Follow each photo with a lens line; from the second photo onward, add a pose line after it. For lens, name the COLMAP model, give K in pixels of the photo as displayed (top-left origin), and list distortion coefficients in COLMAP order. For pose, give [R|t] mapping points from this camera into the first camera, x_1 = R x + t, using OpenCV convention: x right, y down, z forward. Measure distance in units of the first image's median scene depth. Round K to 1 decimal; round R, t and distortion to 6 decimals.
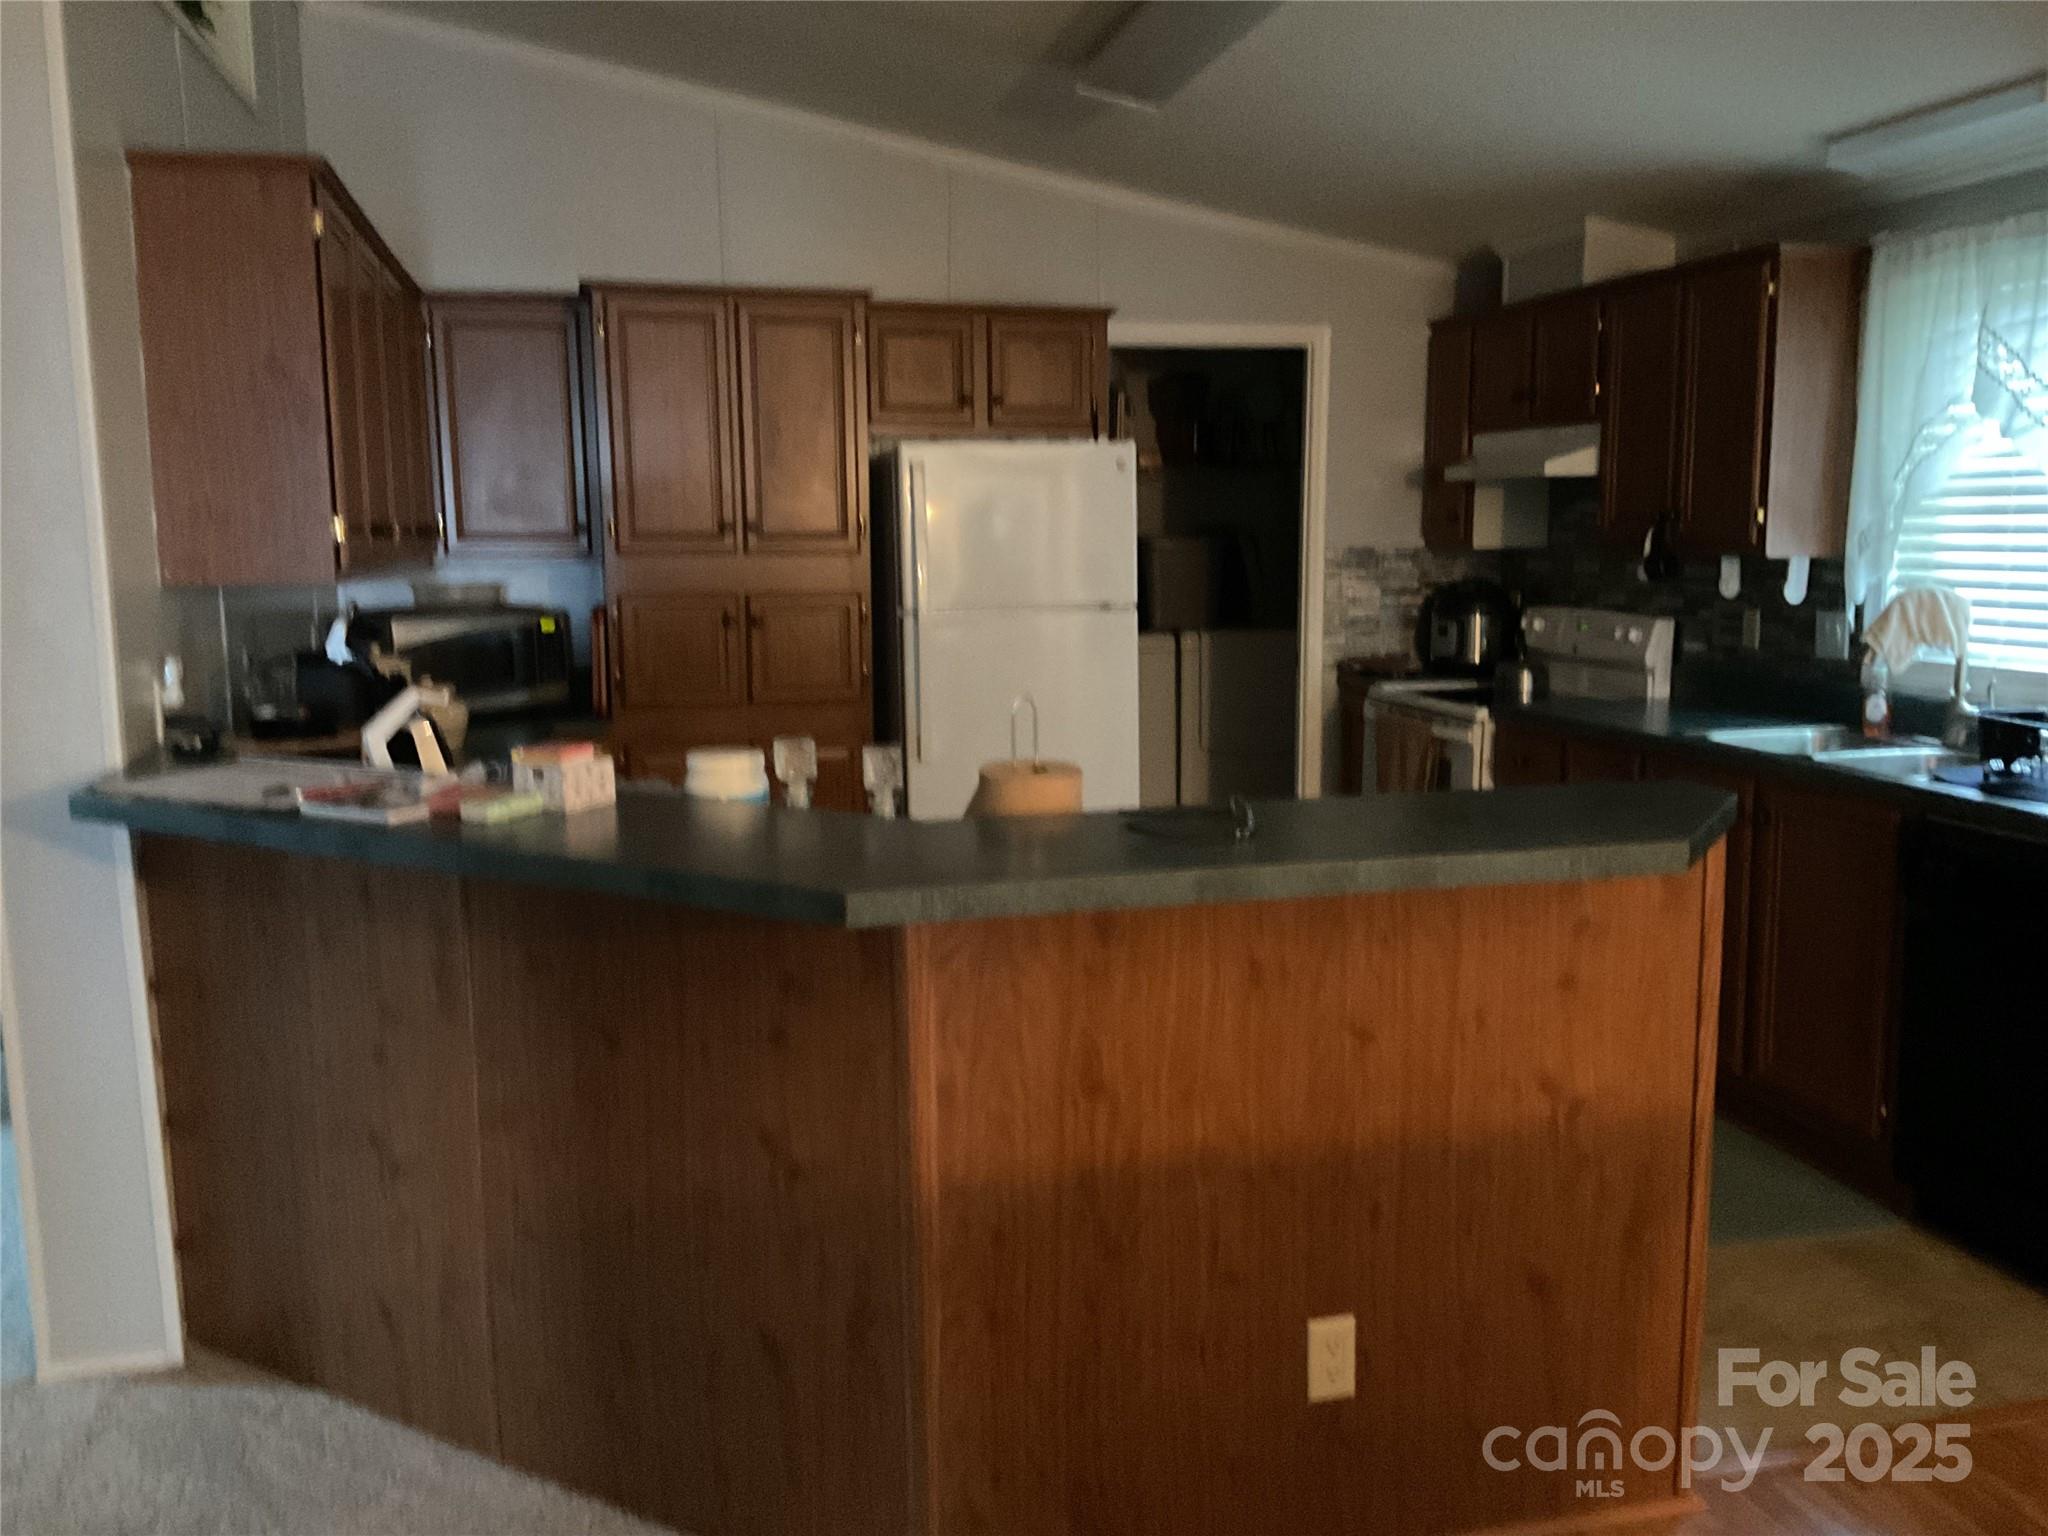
lens RADIAL K [[1726.1, 0, 1013.6], [0, 1726.1, 774.2], [0, 0, 1]] dist [0.039843, -0.051007]
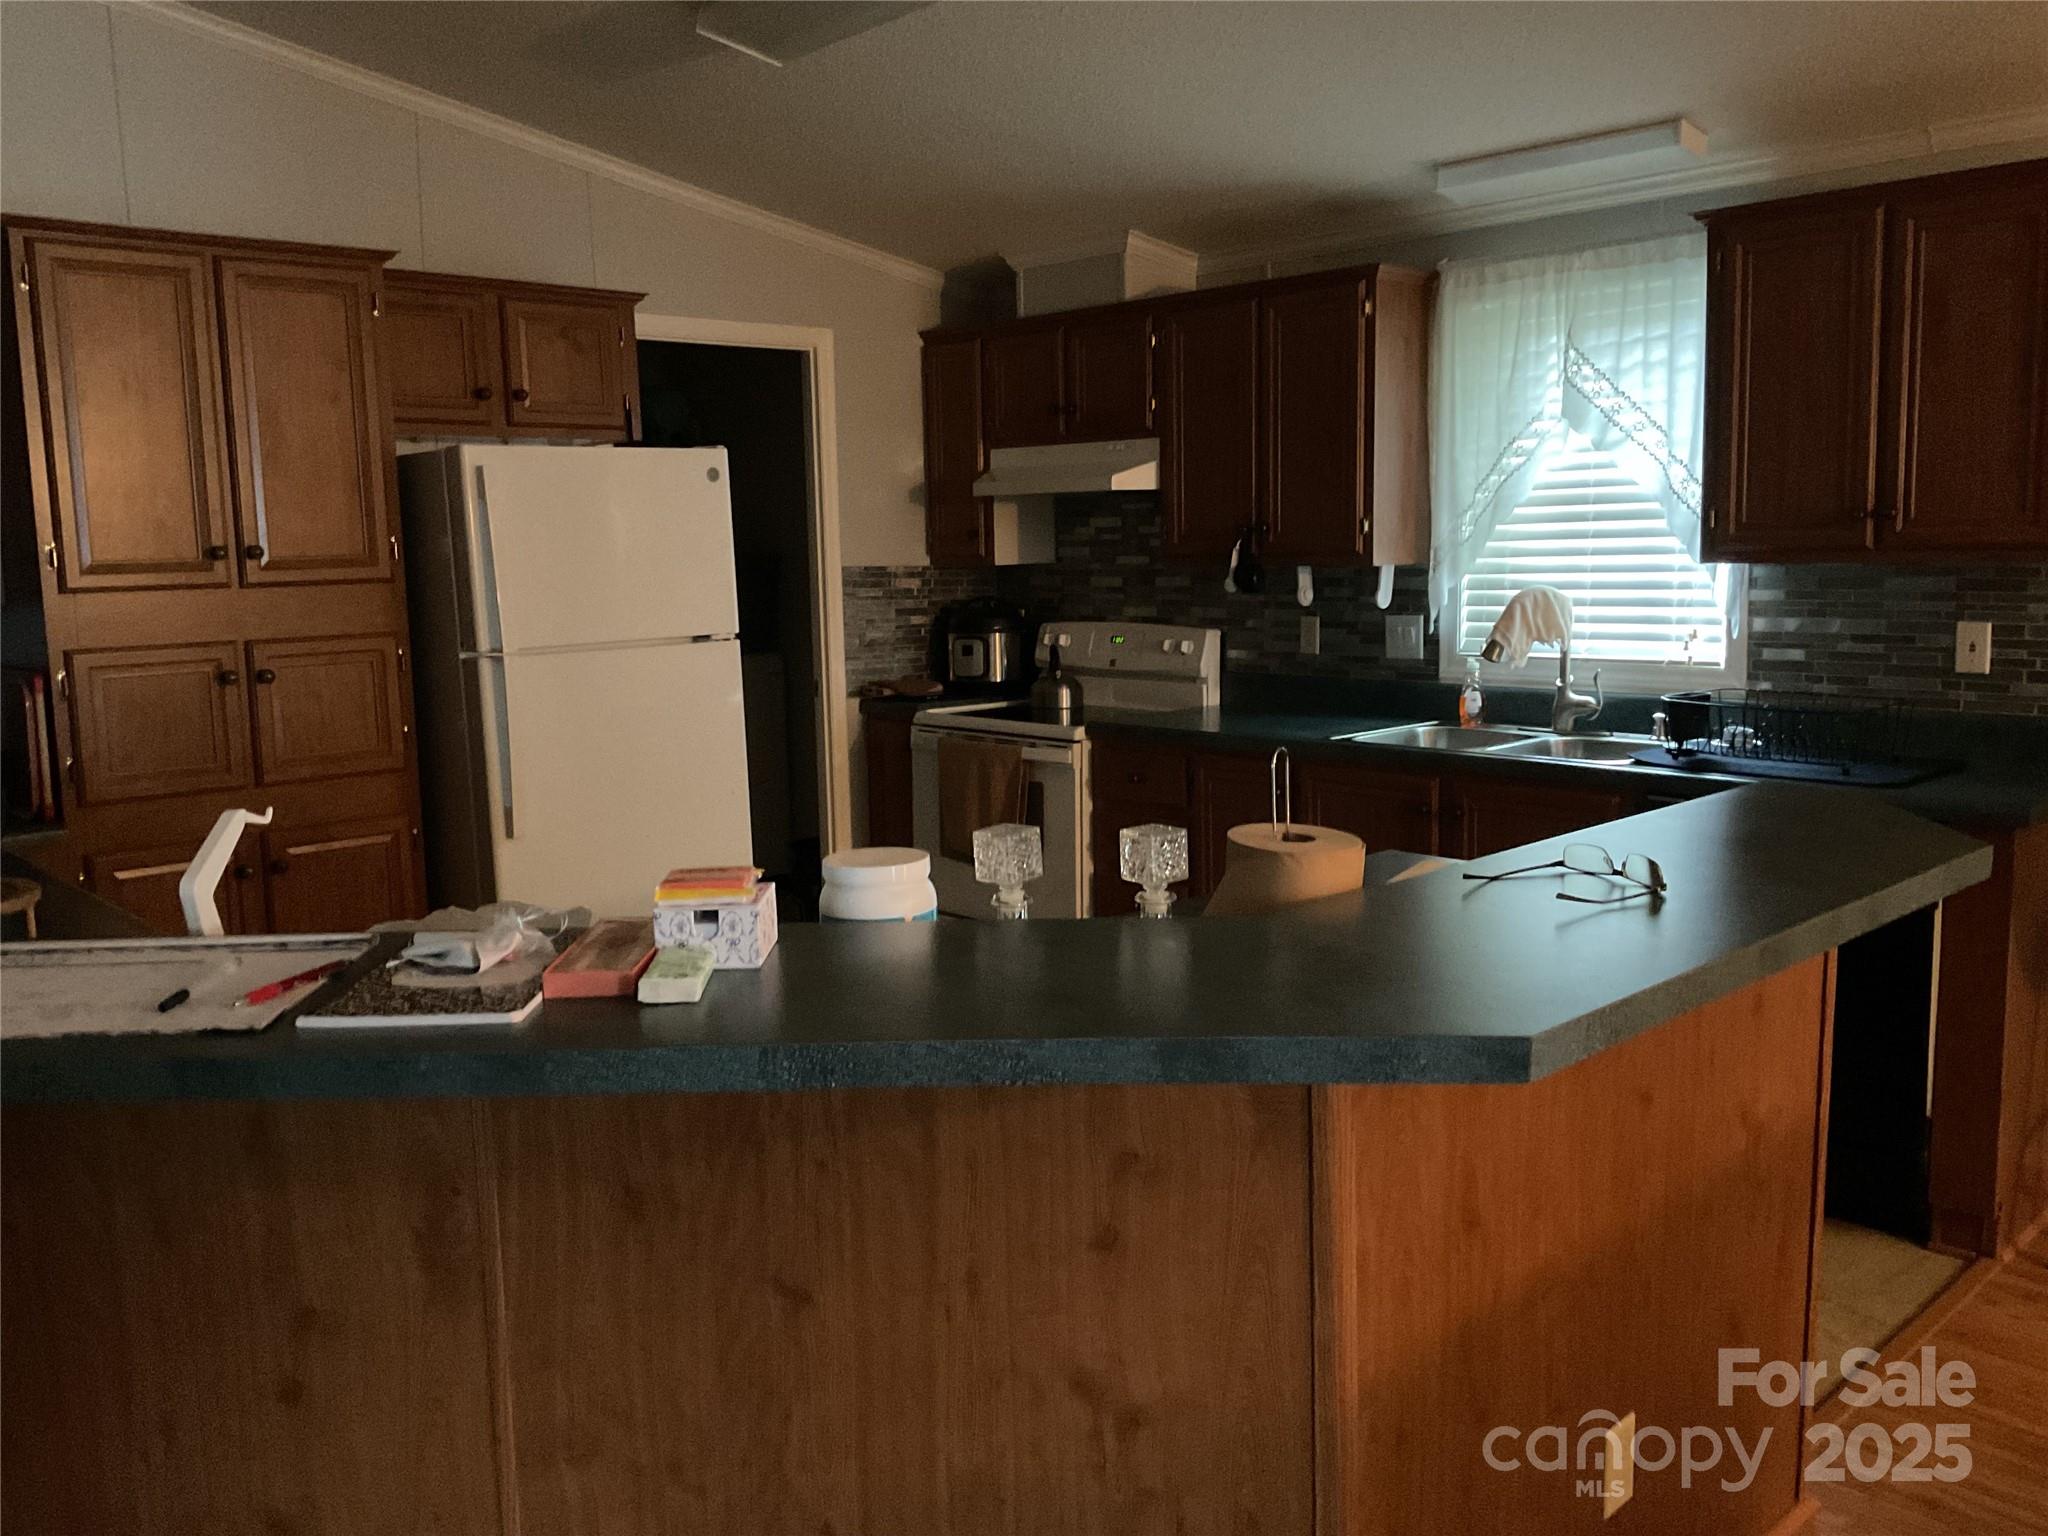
lens RADIAL K [[1704.4, 0, 1024.0], [0, 1704.4, 768.0], [0, 0, 1]] dist [0.185734, -0.346799]
pose [[0.872479, -0.078115, 0.482368, -0.232870], [0.085218, 0.996336, 0.007210, -0.025214], [-0.481164, 0.034816, 0.875939, 0.171397]]
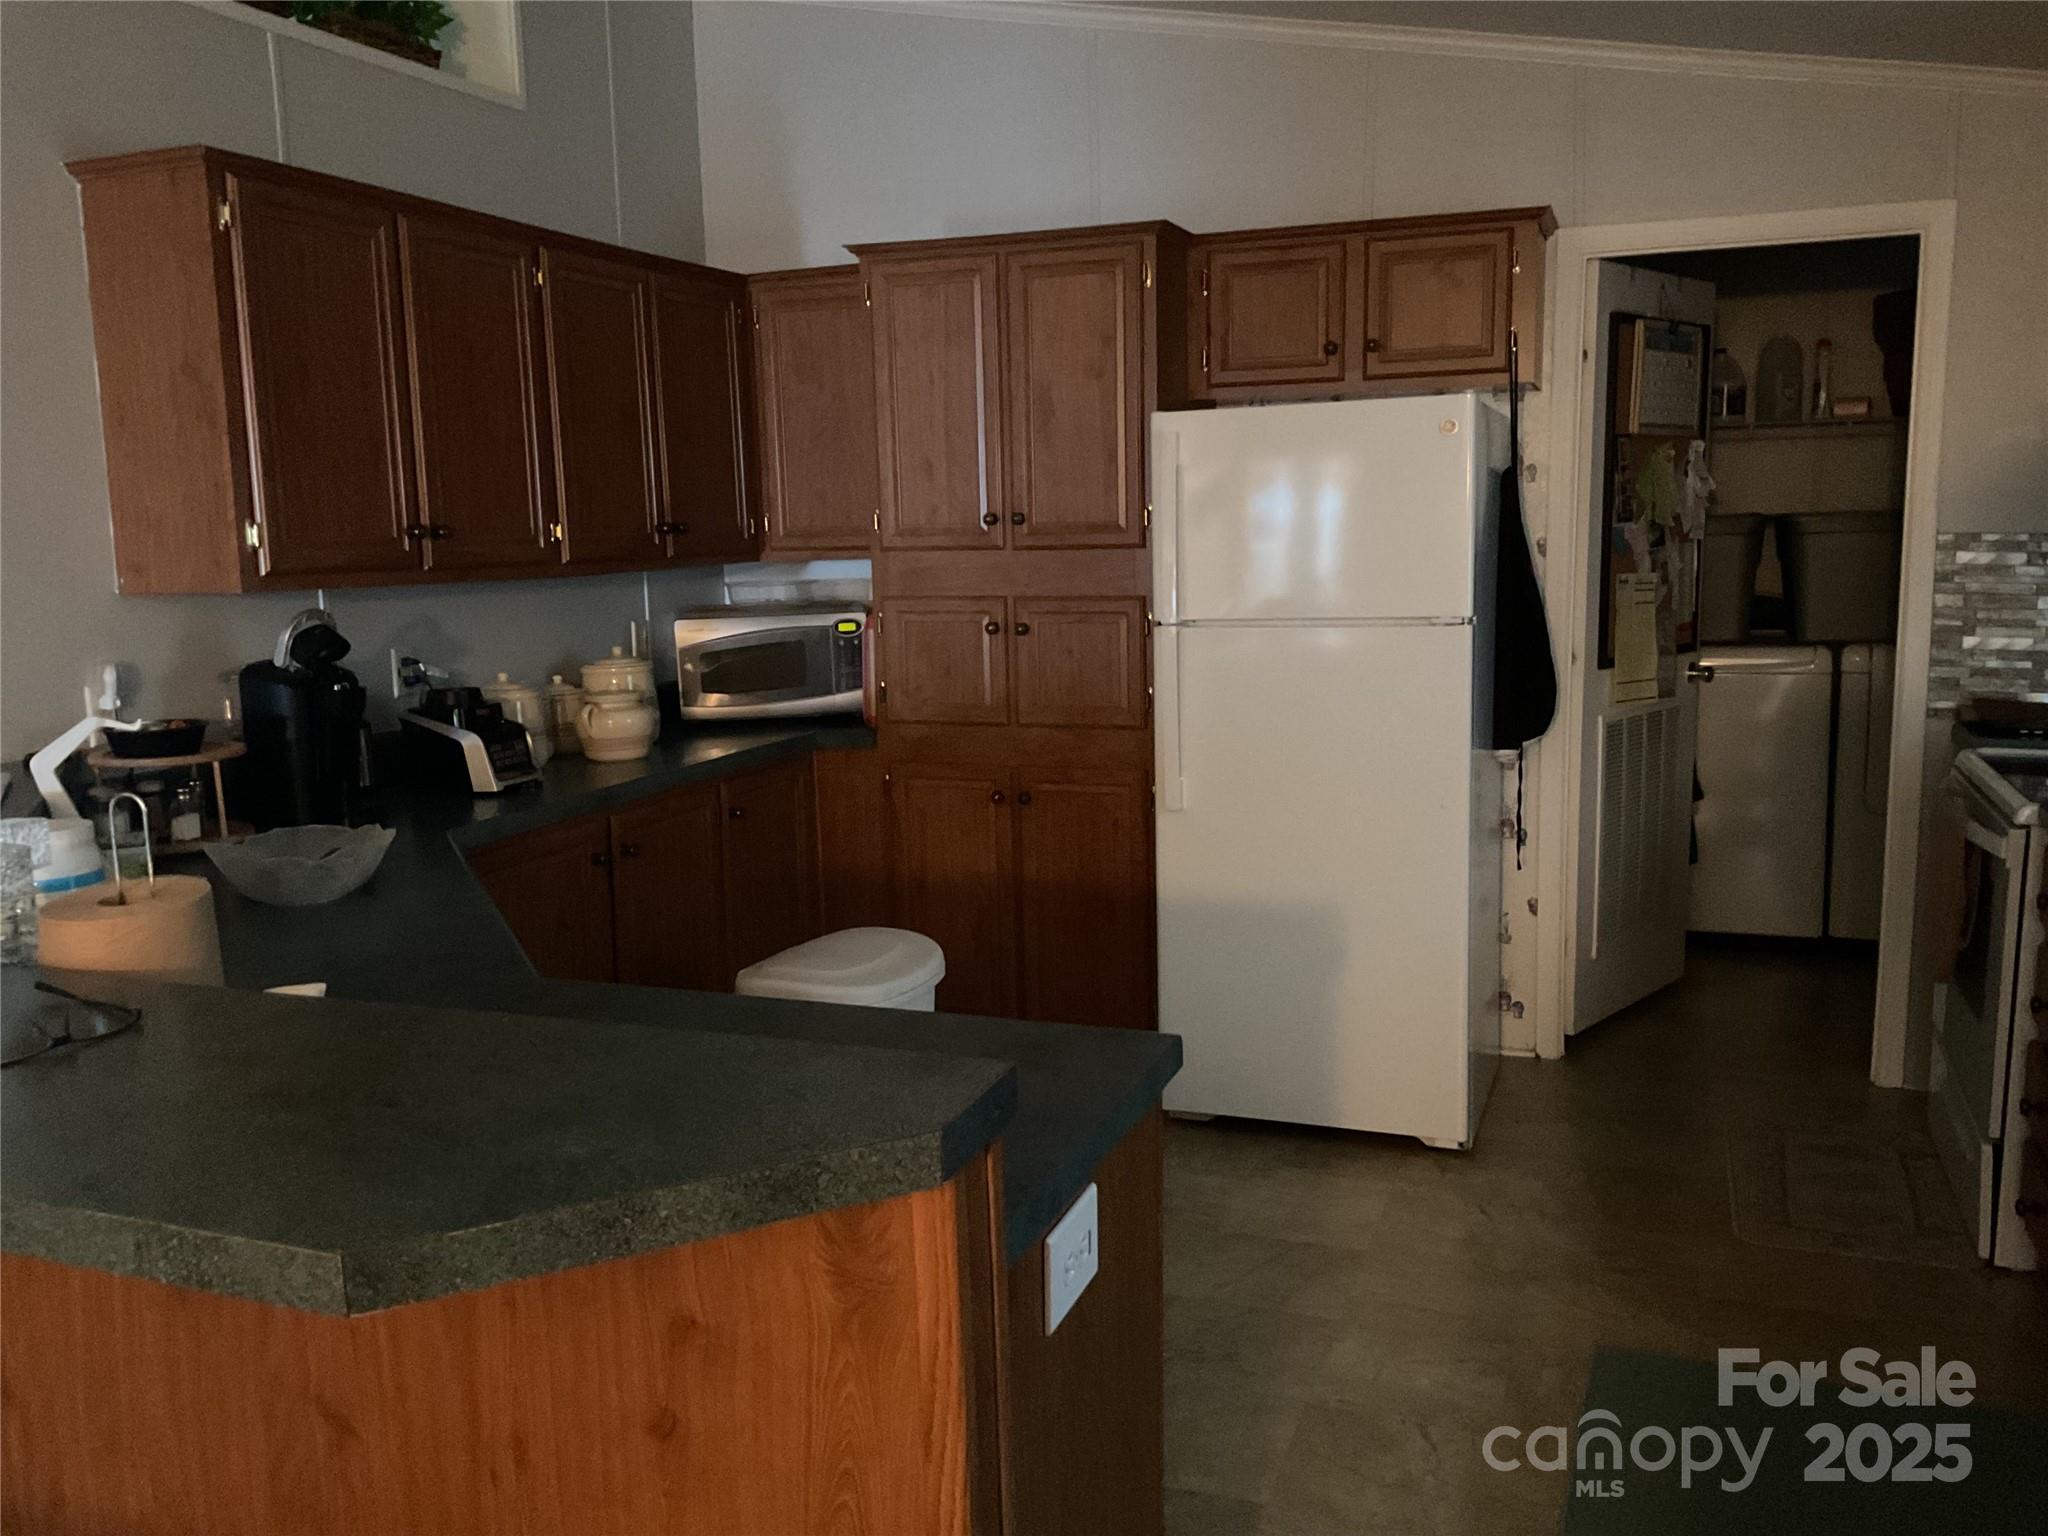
lens RADIAL K [[1726.3, 0, 998.3], [0, 1726.3, 771.2], [0, 0, 1]] dist [0.119187, -0.214646]
pose [[0.824536, 0.078264, -0.560371, 0.327865], [-0.067052, 0.996924, 0.040573, -0.052270], [0.561823, 0.004120, 0.827247, 0.289200]]
